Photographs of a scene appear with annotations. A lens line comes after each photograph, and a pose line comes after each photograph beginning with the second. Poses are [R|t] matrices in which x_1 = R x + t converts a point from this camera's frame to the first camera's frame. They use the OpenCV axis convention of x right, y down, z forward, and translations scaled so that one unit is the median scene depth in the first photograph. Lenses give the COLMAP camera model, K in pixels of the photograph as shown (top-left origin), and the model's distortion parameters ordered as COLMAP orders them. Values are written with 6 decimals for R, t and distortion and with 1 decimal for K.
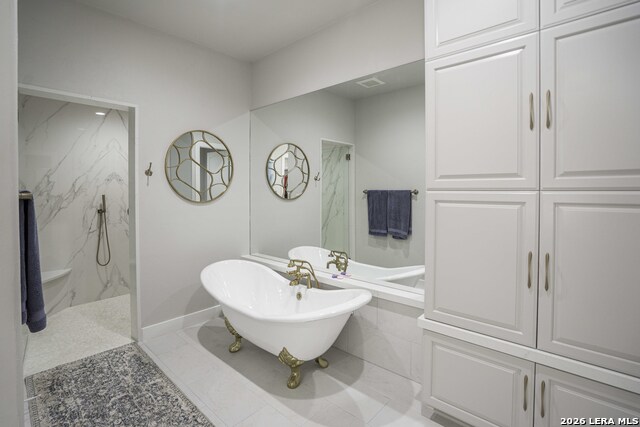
lens RADIAL K [[301.1, 0, 320.0], [0, 301.1, 213.5], [0, 0, 1]] dist [-0.043470, 0.001082]
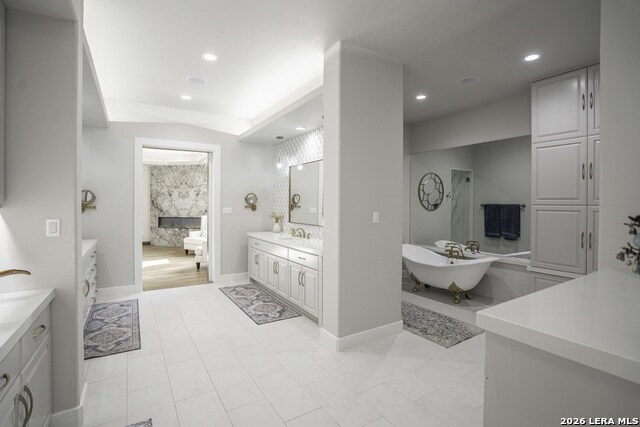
lens RADIAL K [[301.1, 0, 320.0], [0, 301.1, 213.5], [0, 0, 1]] dist [-0.043470, 0.001082]
pose [[0.959090, 0.015771, -0.282662, -0.199393], [-0.027326, 0.998942, -0.036985, 0.040194], [0.281780, 0.043196, 0.958506, -0.573059]]
